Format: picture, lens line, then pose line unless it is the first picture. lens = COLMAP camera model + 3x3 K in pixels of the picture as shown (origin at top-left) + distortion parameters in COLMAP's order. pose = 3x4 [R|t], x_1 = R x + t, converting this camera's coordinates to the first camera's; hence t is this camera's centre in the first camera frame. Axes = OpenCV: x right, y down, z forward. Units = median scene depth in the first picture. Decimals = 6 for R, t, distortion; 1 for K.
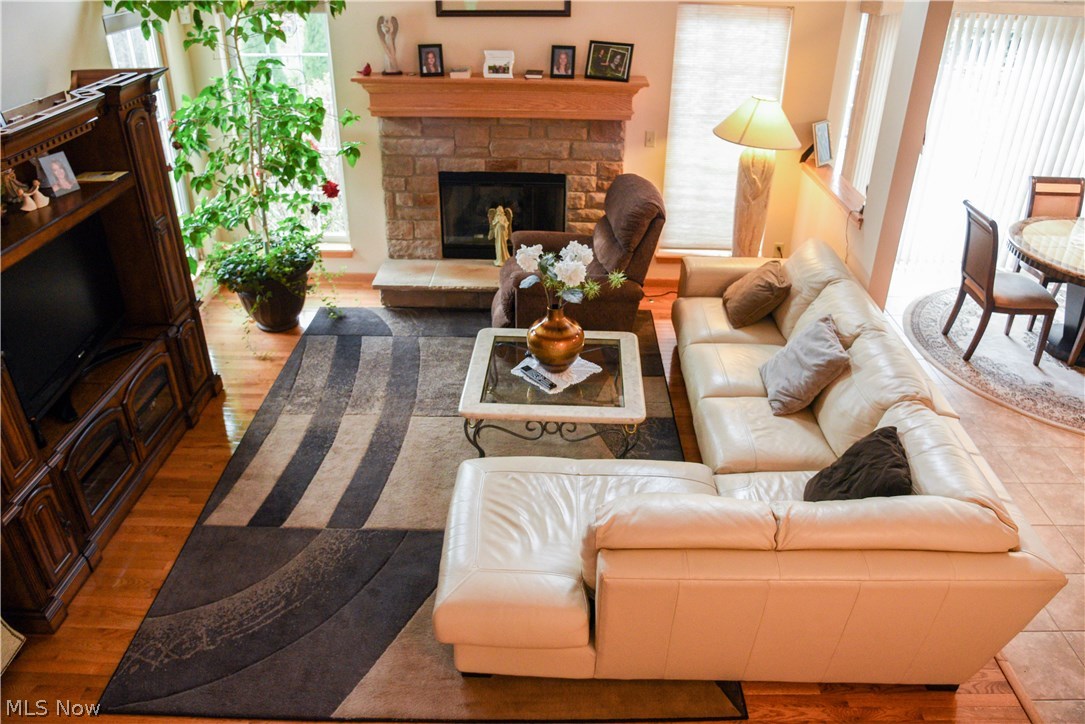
lens RADIAL K [[748.8, 0, 546.3], [0, 748.8, 357.6], [0, 0, 1]] dist [-0.098130, 0.045343]
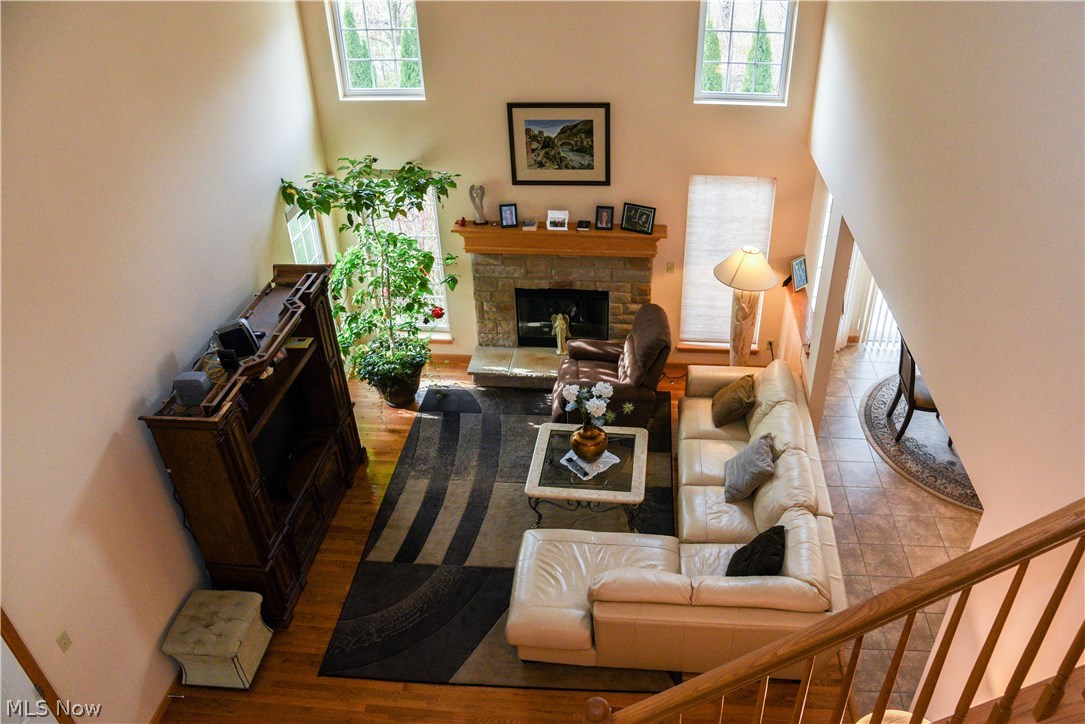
lens RADIAL K [[748.8, 0, 580.7], [0, 748.8, 359.8], [0, 0, 1]] dist [-0.098130, 0.045343]
pose [[0.997643, 0.013400, -0.067301, 0.090177], [-0.009249, 0.998057, 0.061623, -0.267572], [0.067996, -0.060855, 0.995828, -0.472607]]
